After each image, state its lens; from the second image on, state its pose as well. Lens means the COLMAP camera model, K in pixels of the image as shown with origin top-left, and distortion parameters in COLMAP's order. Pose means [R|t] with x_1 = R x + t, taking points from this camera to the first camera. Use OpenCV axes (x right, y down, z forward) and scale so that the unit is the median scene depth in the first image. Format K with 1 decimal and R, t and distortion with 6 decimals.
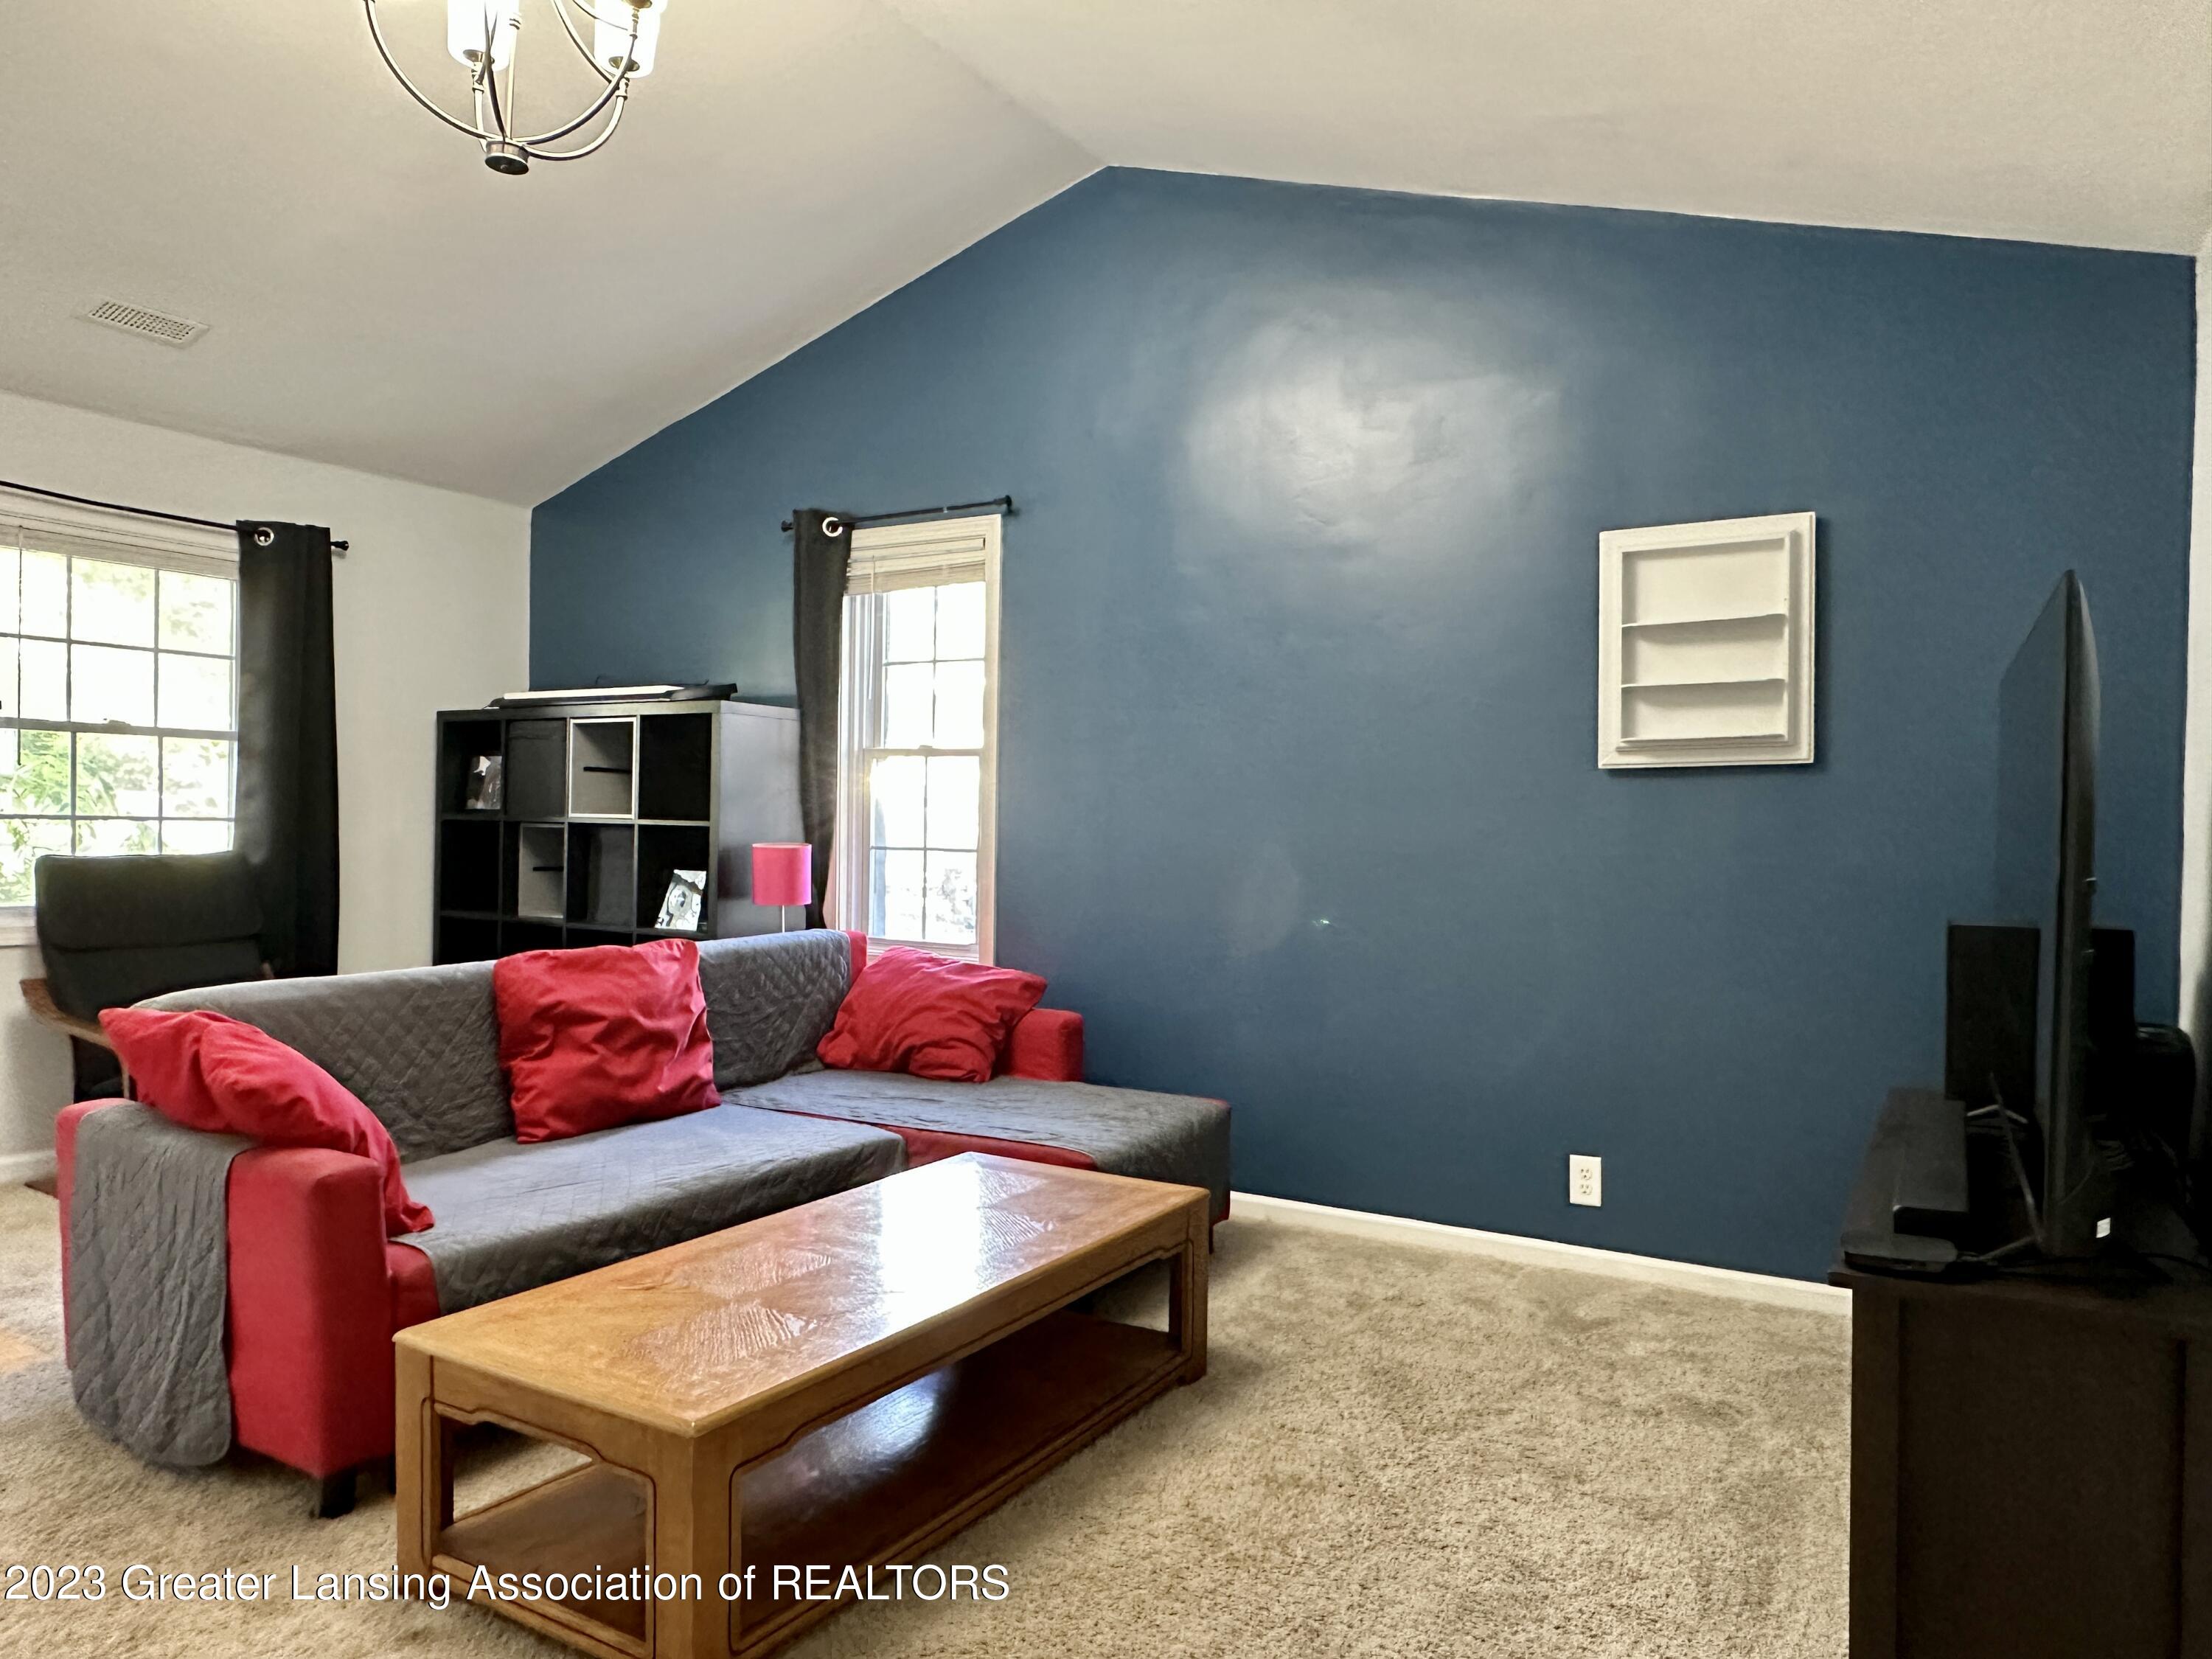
lens RADIAL K [[1456.7, 0, 1099.7], [0, 1456.7, 844.7], [0, 0, 1]] dist [-0.004374, 0.003102]
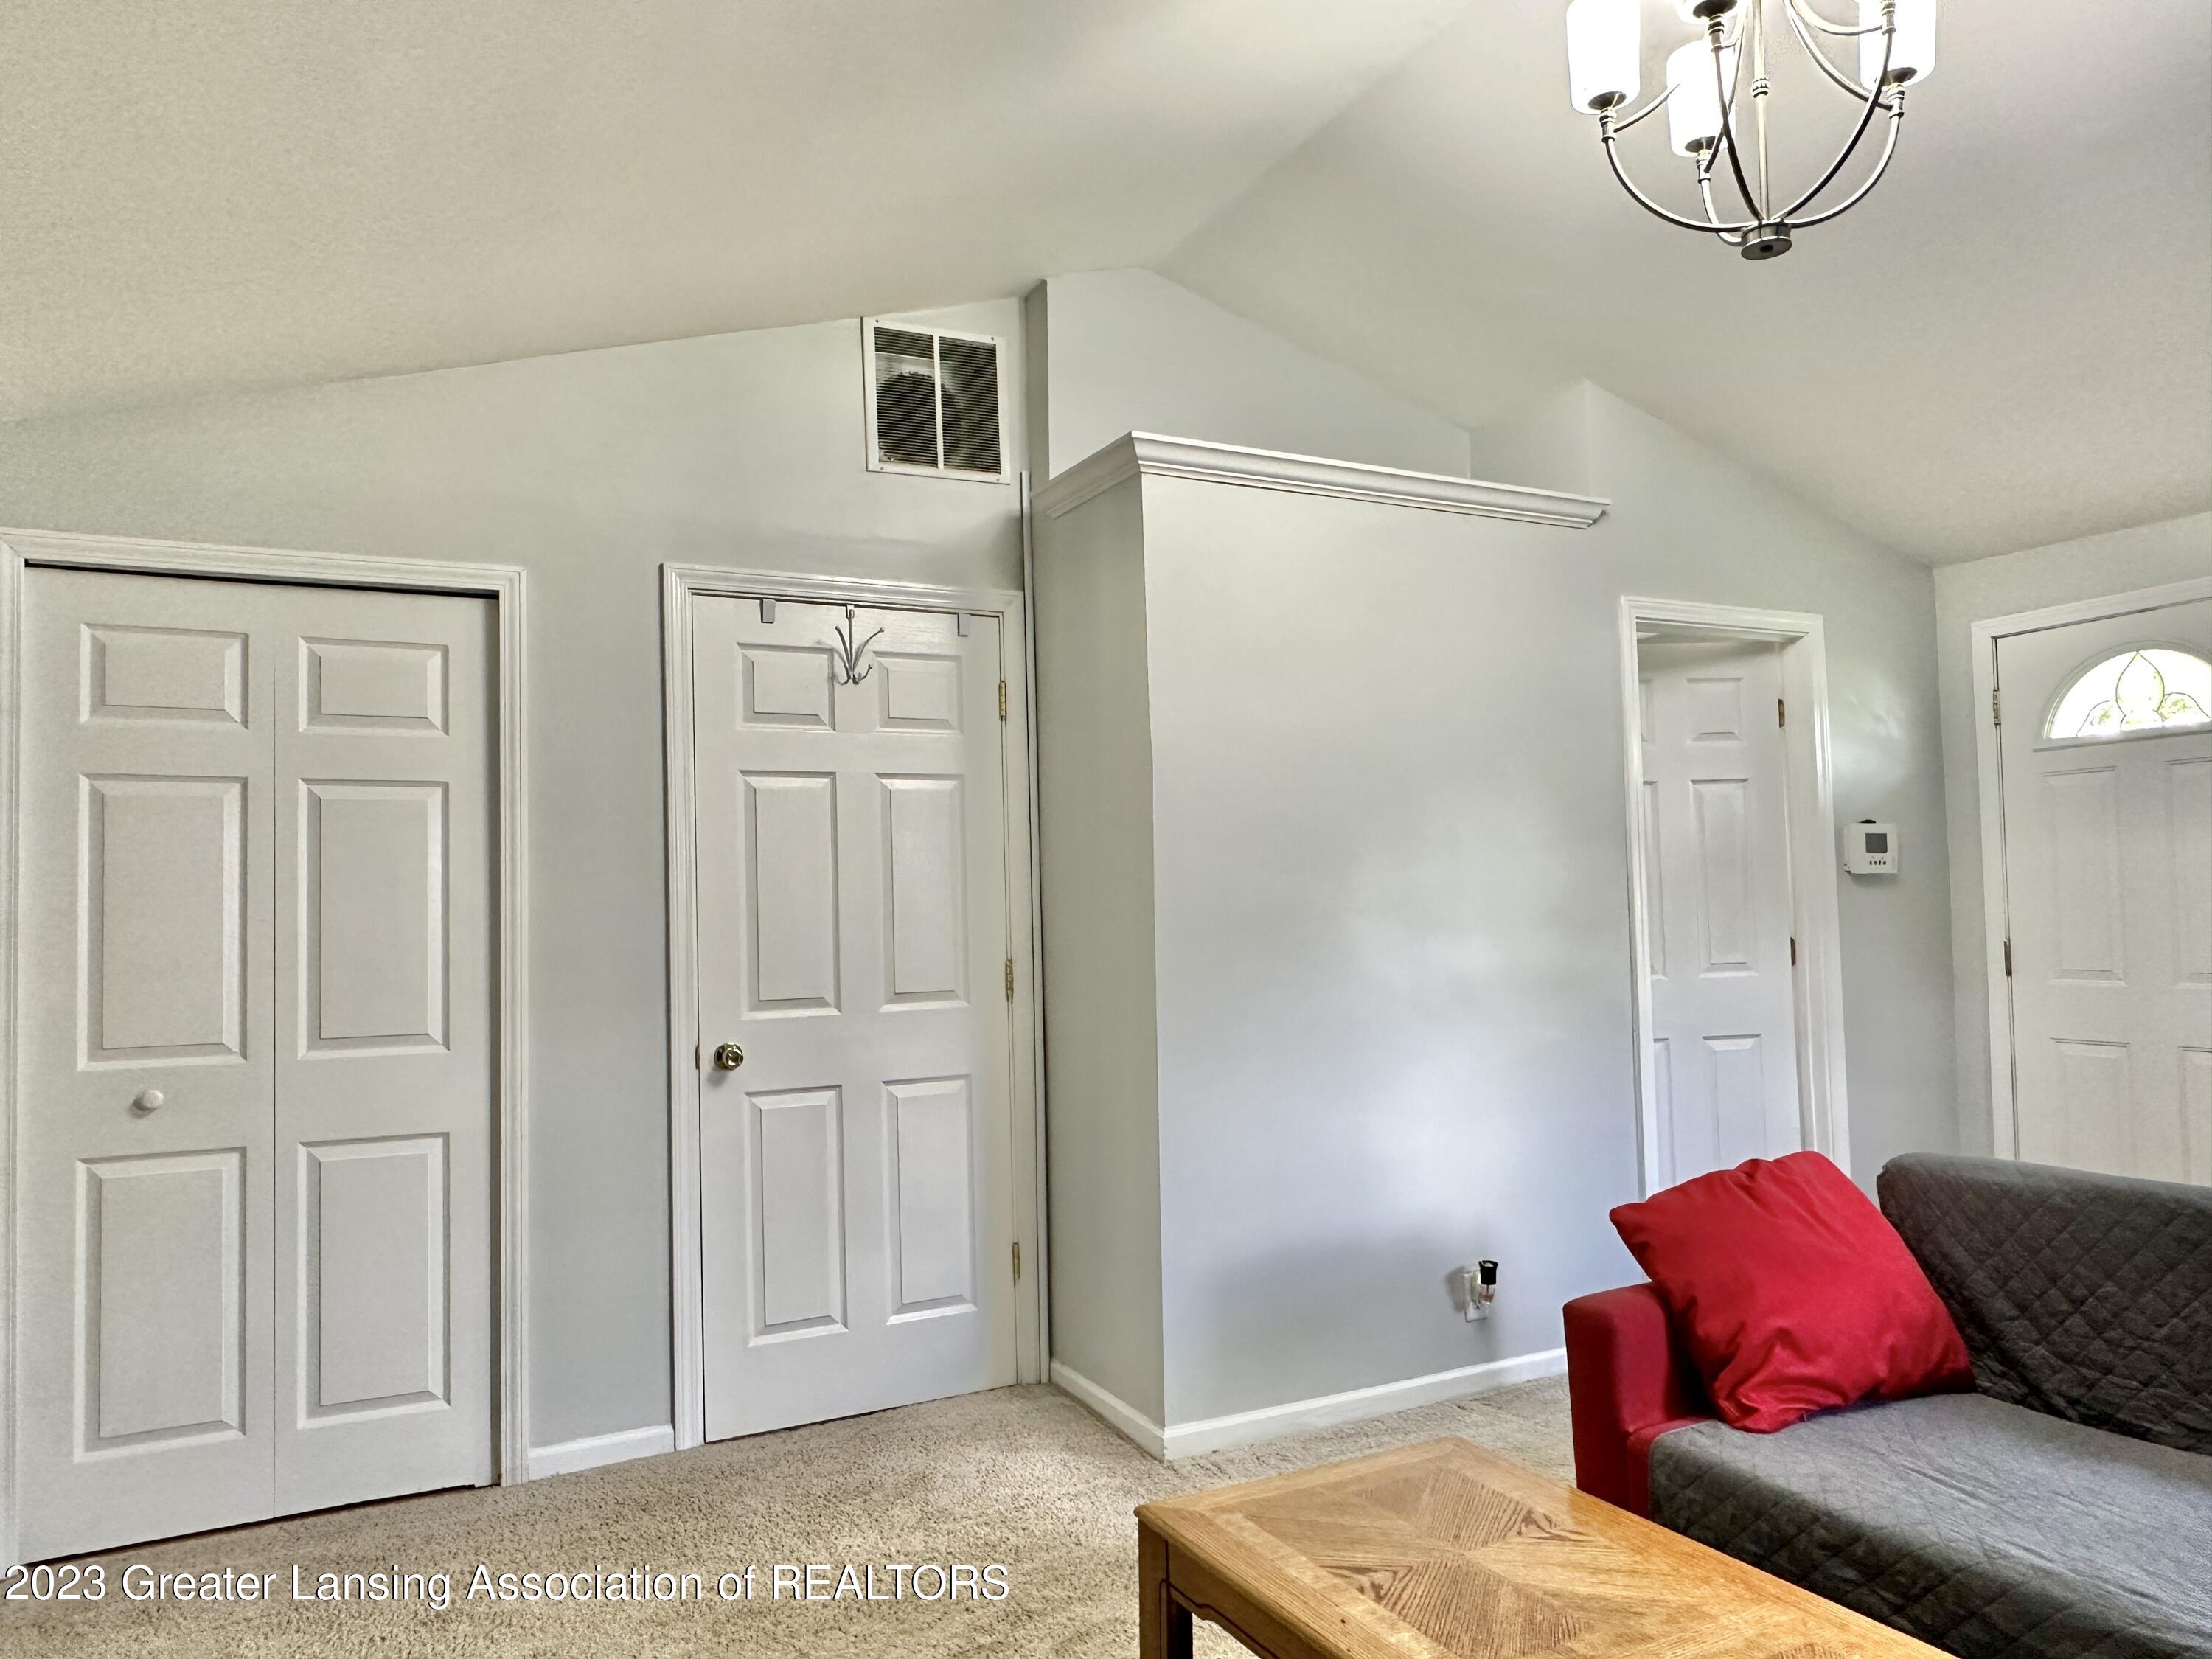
lens RADIAL K [[1456.7, 0, 1099.7], [0, 1456.7, 844.7], [0, 0, 1]] dist [-0.004374, 0.003102]
pose [[-0.508743, -0.049311, -0.859505, 0.403718], [-0.001097, 0.998395, -0.056630, -0.039971], [0.860917, -0.027867, -0.507981, 0.810985]]
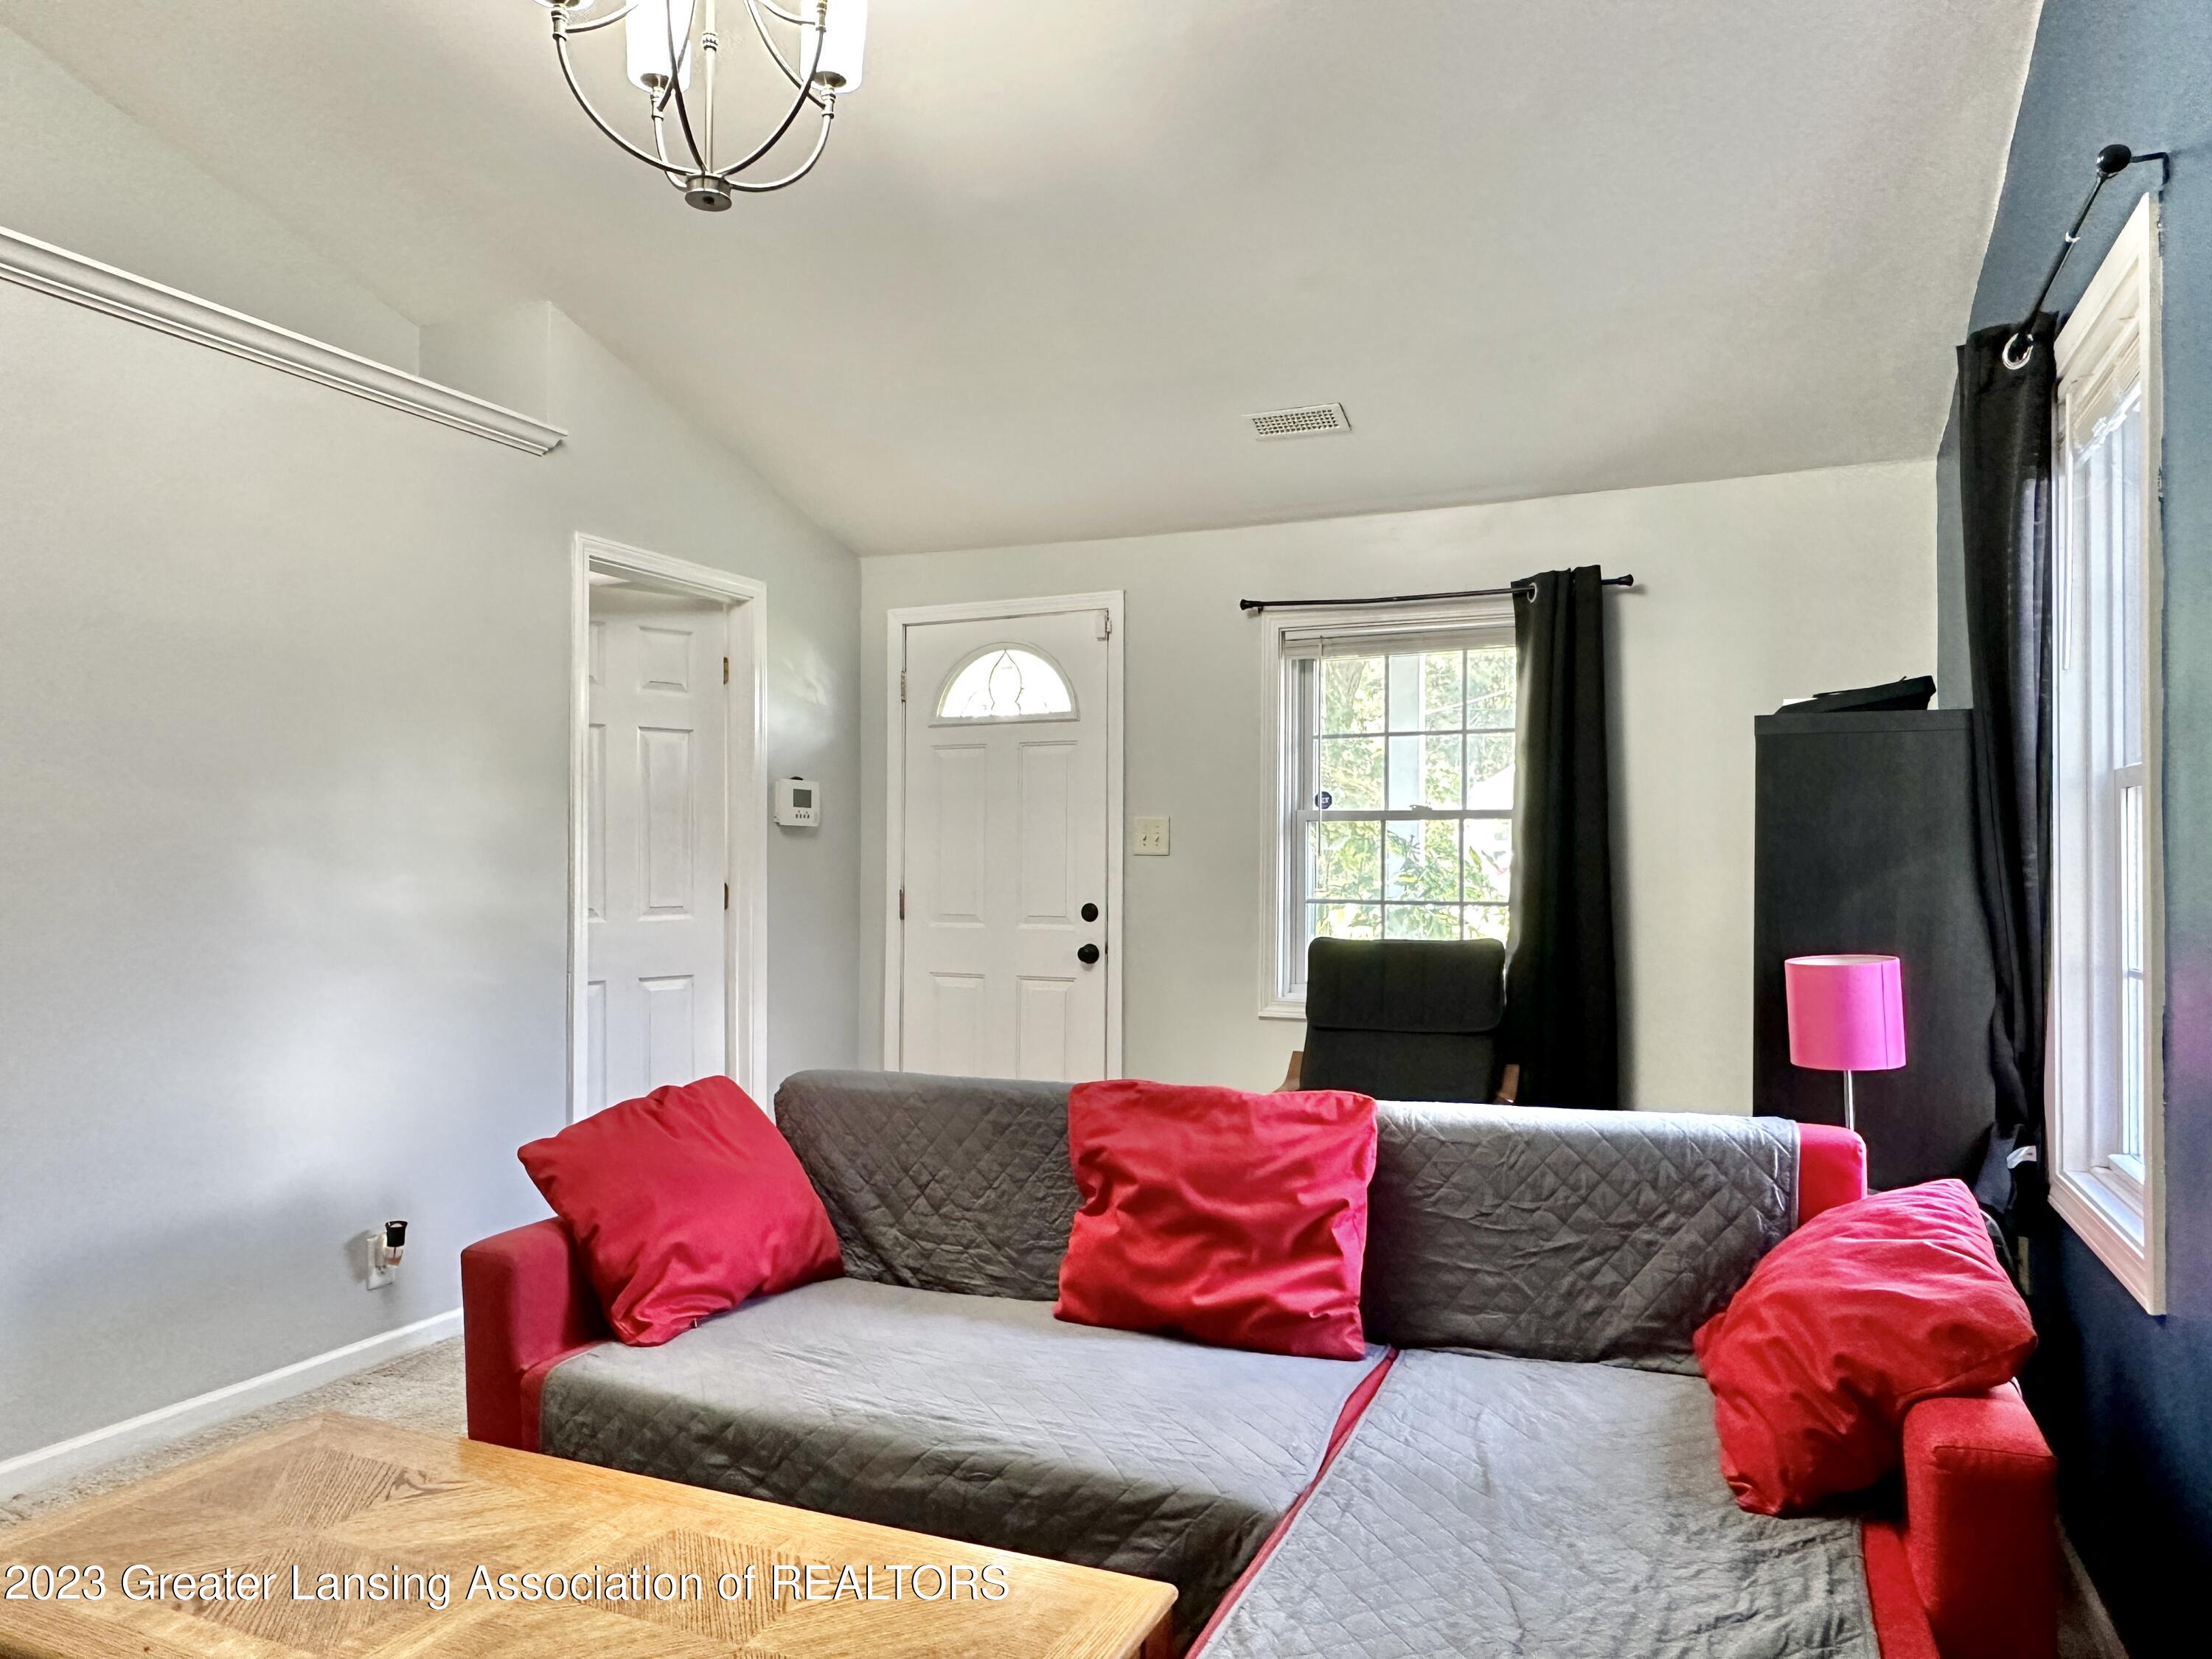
lens RADIAL K [[1456.7, 0, 1099.7], [0, 1456.7, 844.7], [0, 0, 1]] dist [-0.004374, 0.003102]
pose [[0.142245, -0.032573, -0.989295, 0.386395], [-0.014315, 0.999286, -0.034960, -0.026126], [0.989728, 0.019135, 0.141677, 0.832942]]
